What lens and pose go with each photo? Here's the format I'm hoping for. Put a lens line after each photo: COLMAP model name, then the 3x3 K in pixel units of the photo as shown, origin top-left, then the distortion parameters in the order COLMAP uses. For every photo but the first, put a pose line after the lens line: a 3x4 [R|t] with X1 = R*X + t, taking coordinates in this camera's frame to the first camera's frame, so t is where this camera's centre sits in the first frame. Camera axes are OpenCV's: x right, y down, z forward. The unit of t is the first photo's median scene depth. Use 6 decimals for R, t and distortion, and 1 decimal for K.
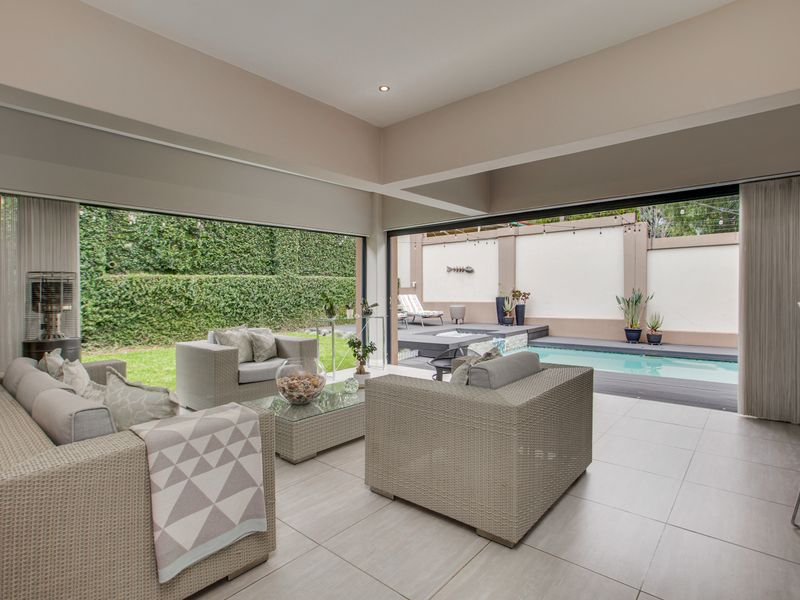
lens RADIAL K [[418.7, 0, 393.6], [0, 418.7, 304.0], [0, 0, 1]] dist [-0.011490, 0.003548]
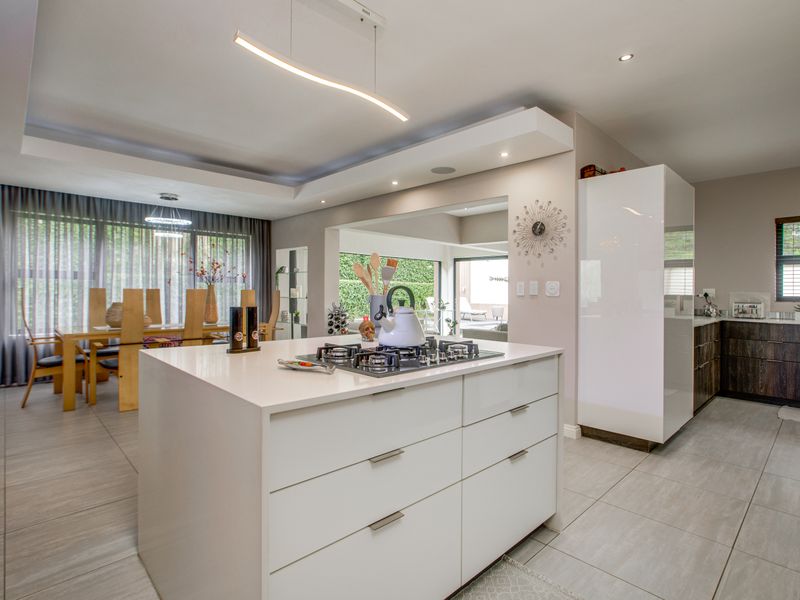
lens RADIAL K [[418.7, 0, 397.8], [0, 418.7, 268.3], [0, 0, 1]] dist [-0.011490, 0.003548]
pose [[0.996064, 0.022966, -0.085607, -0.062281], [-0.030308, 0.995880, -0.085470, 0.007354], [0.083292, 0.087728, 0.992656, -0.421977]]
